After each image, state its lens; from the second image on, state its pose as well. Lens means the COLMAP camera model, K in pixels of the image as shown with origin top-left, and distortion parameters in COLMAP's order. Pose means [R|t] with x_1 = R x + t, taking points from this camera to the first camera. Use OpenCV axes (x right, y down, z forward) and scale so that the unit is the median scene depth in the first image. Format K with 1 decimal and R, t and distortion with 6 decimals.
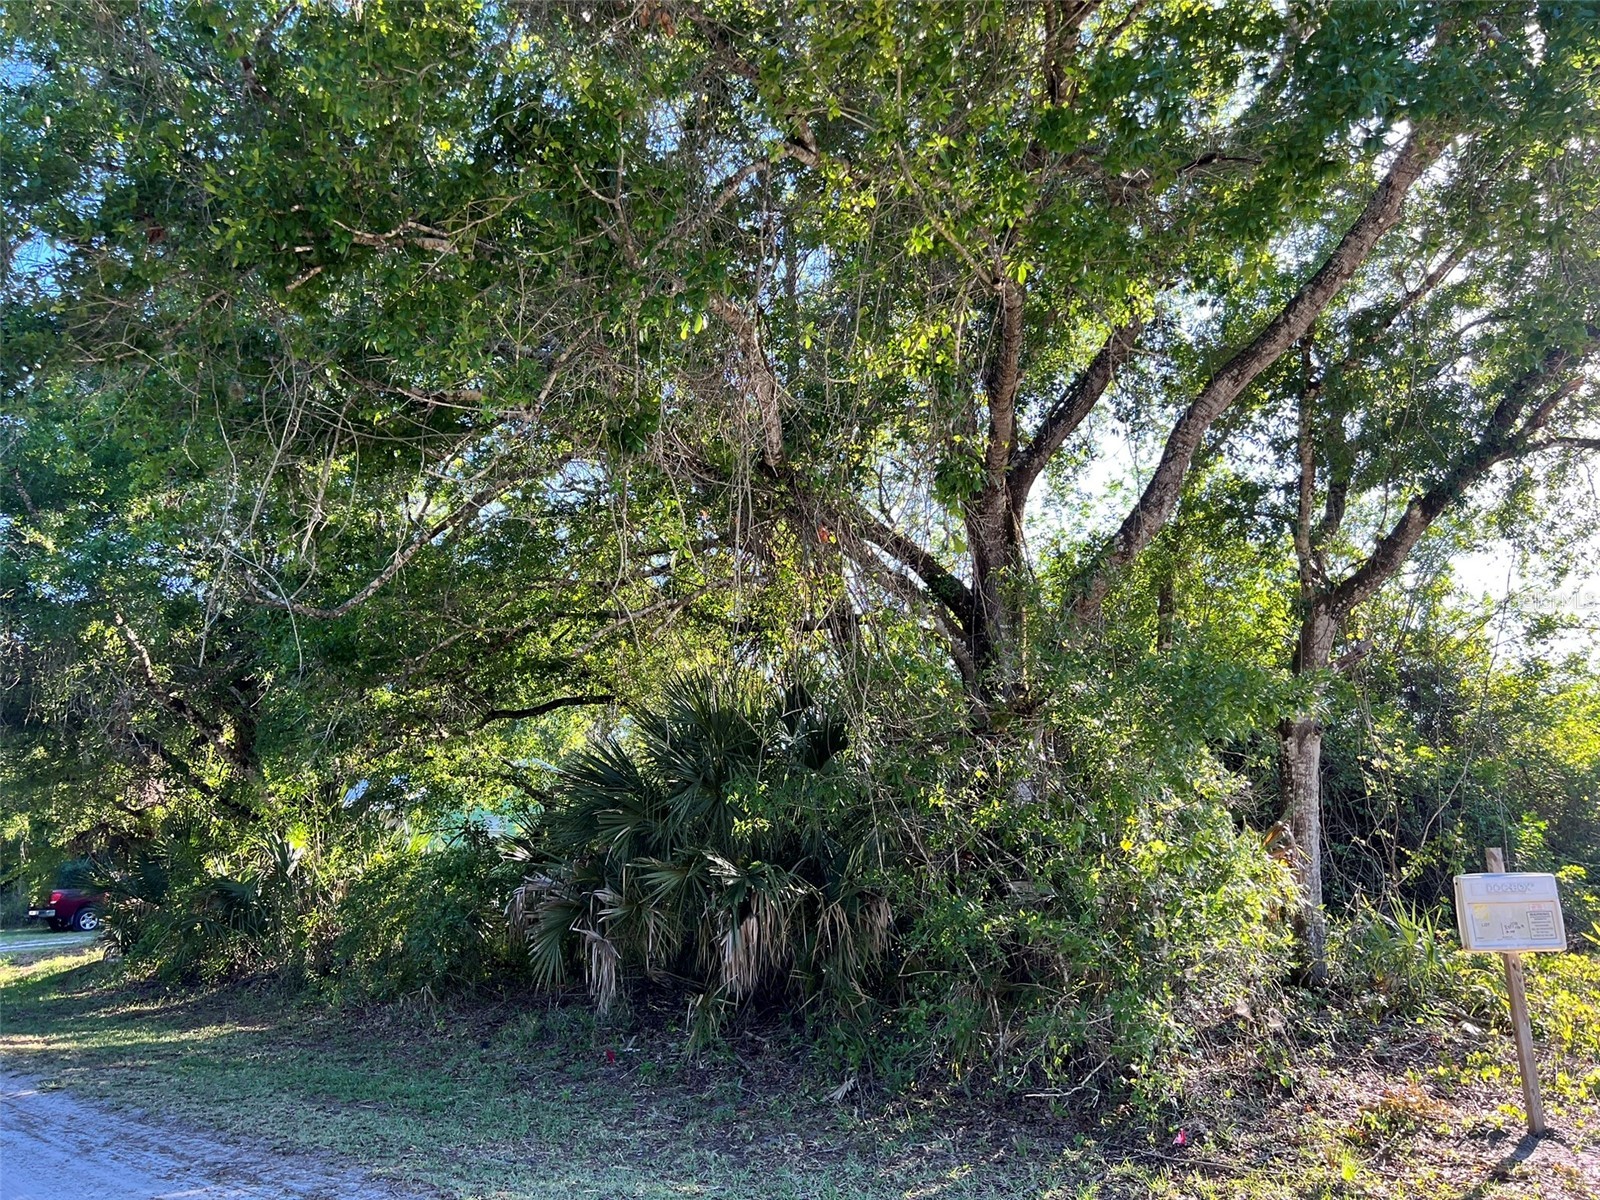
lens RADIAL K [[1206.4, 0, 807.0], [0, 1206.4, 592.9], [0, 0, 1]] dist [0.051271, -0.059022]
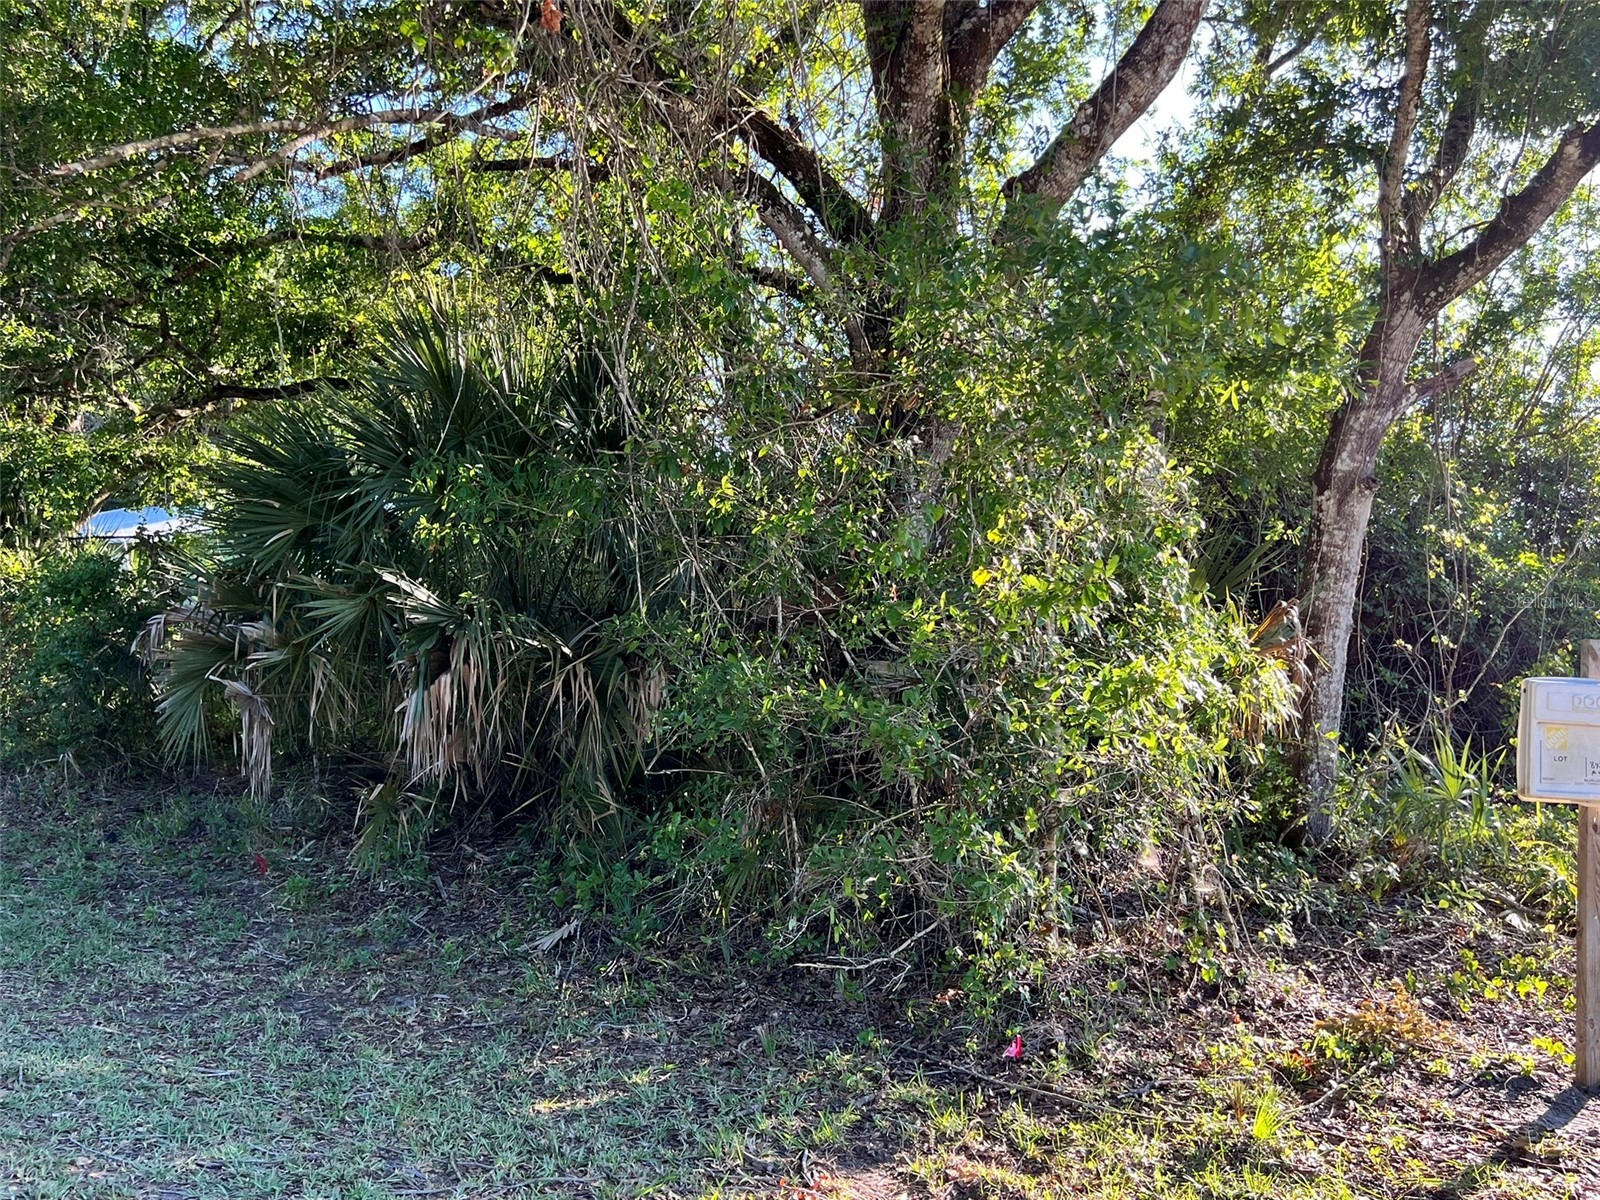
lens RADIAL K [[1491.9, 0, 841.8], [0, 1491.9, 607.9], [0, 0, 1]] dist [0.018343, 0.012339]
pose [[0.995960, 0.084312, 0.030892, 0.135640], [-0.088286, 0.982234, 0.165596, 0.084833], [-0.016381, -0.167654, 0.985710, 0.224608]]
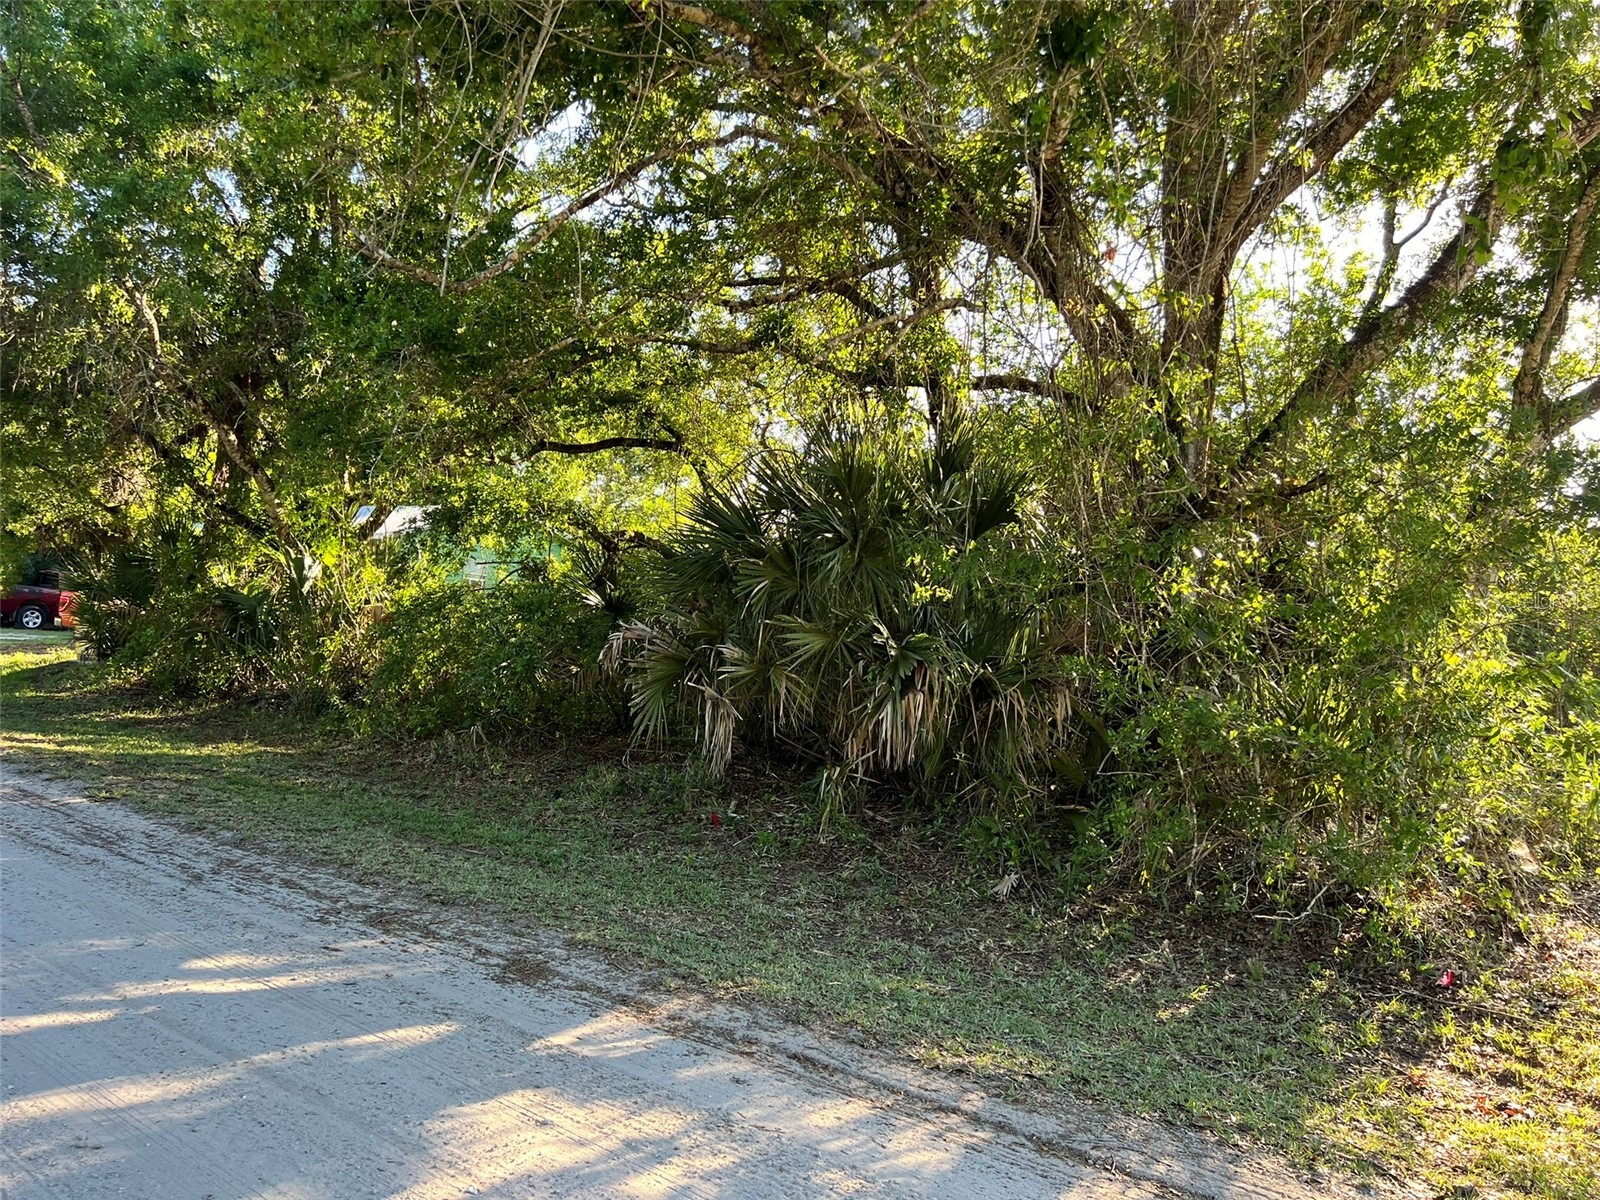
lens RADIAL K [[1206.4, 0, 807.0], [0, 1206.4, 592.9], [0, 0, 1]] dist [0.051271, -0.059022]
pose [[0.991766, 0.109093, 0.067074, -0.193767], [-0.119085, 0.978274, 0.169699, 0.054327], [-0.047103, -0.176289, 0.983211, 0.142002]]
